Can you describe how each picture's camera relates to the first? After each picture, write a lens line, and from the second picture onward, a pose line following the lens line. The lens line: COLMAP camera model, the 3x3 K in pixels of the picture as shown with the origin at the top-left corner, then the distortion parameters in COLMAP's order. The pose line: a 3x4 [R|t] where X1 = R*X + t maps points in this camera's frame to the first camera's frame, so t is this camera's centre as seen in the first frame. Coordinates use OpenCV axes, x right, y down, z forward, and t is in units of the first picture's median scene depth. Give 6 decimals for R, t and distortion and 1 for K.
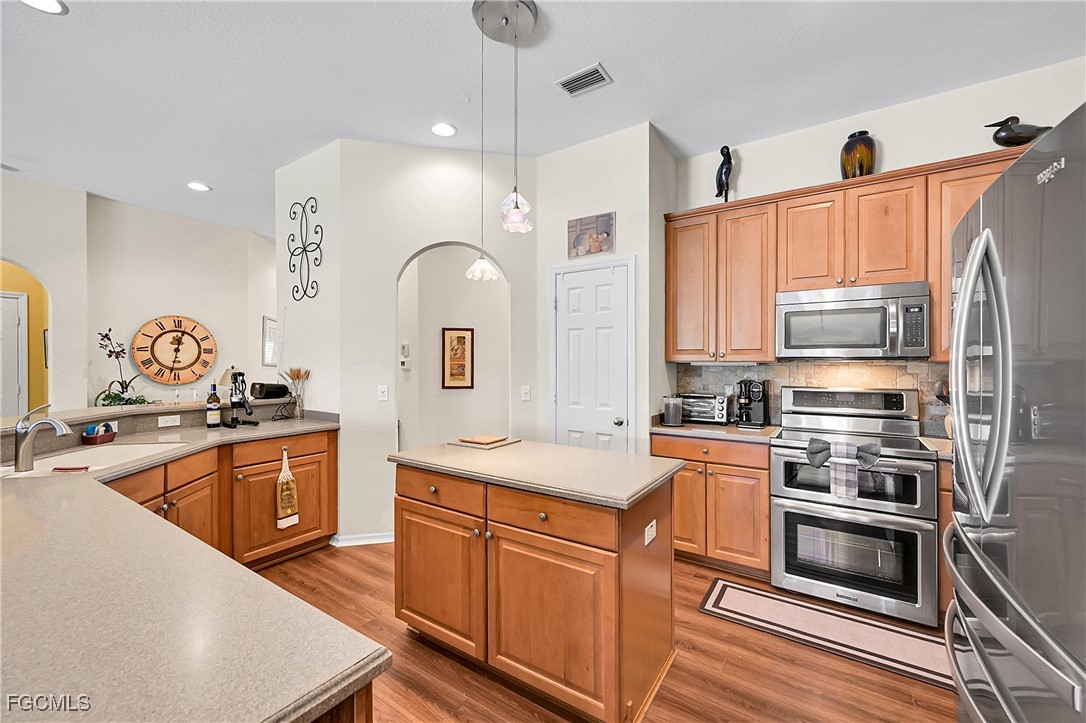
lens RADIAL K [[437.9, 0, 546.9], [0, 437.9, 364.9], [0, 0, 1]] dist [-0.002952, 0.000020]
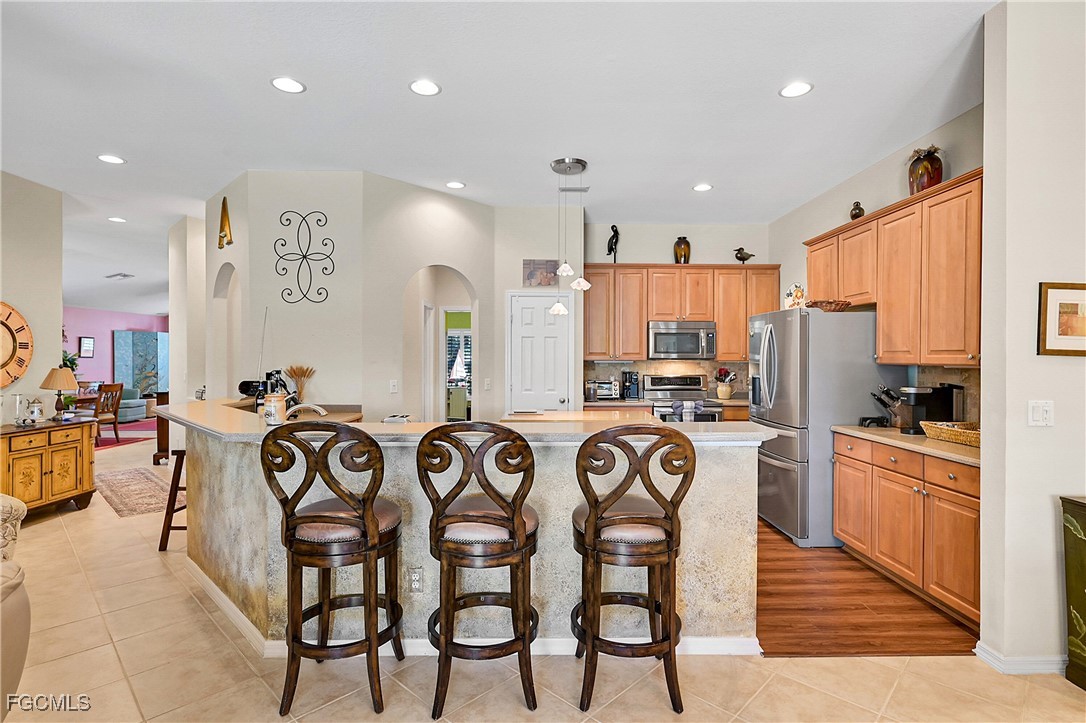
lens RADIAL K [[532.6, 0, 546.4], [0, 532.6, 362.9], [0, 0, 1]] dist [-0.002151, -0.000526]
pose [[0.830590, -0.002013, 0.556881, -0.883727], [0.002430, 0.999997, -0.000008, 0.001193], [-0.556879, 0.001360, 0.830592, -0.477734]]
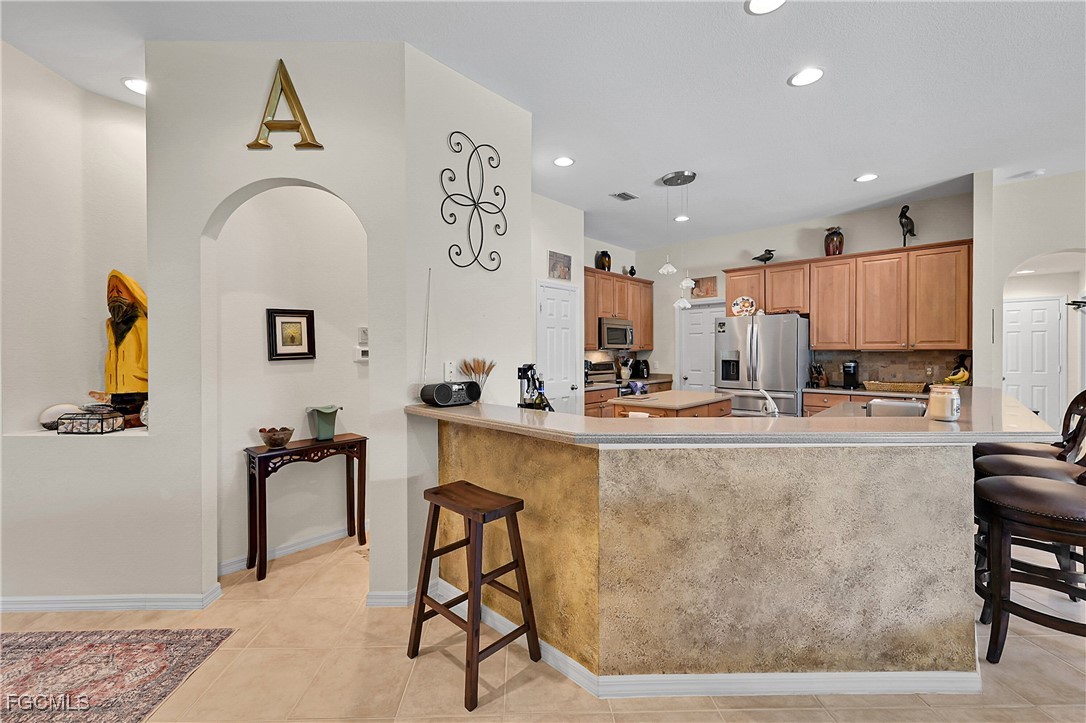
lens RADIAL K [[437.9, 0, 515.3], [0, 437.9, 348.0], [0, 0, 1]] dist [-0.002952, 0.000020]
pose [[0.196826, 0.004140, 0.980430, -1.436755], [0.014974, 0.999862, -0.007228, -0.006361], [-0.980324, 0.016104, 0.196737, 0.878673]]
